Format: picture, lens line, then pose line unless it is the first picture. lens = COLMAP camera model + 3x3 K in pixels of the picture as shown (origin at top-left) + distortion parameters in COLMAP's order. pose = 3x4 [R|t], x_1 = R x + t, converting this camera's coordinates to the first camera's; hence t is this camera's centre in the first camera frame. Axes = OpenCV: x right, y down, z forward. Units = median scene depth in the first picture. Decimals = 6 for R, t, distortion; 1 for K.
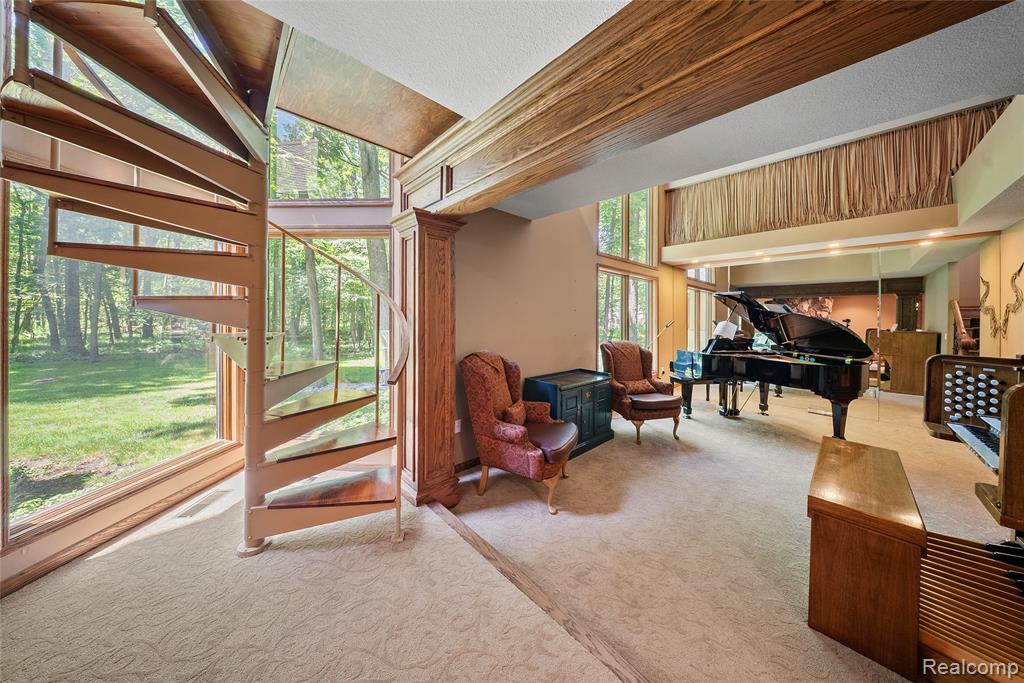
lens RADIAL K [[308.1, 0, 515.8], [0, 308.1, 319.2], [0, 0, 1]] dist [-0.016681, -0.000059]
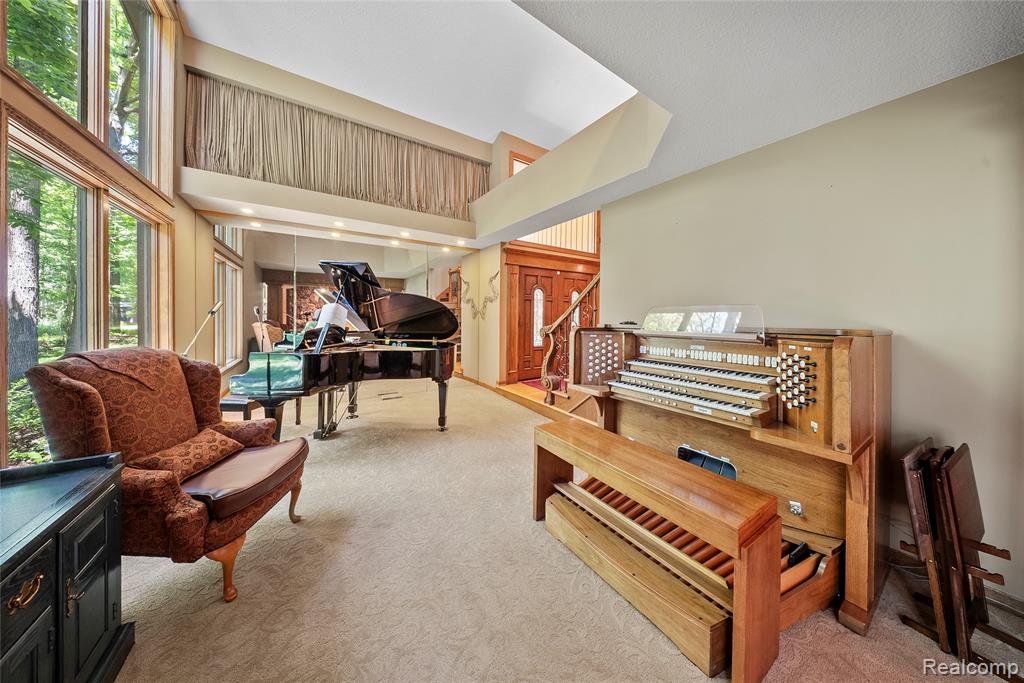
lens RADIAL K [[308.1, 0, 515.8], [0, 308.1, 319.2], [0, 0, 1]] dist [-0.016681, -0.000059]
pose [[0.156725, -0.019998, 0.987440, 0.070893], [-0.005410, 0.999763, 0.021106, 0.028146], [-0.987628, -0.008649, 0.156579, 0.511270]]
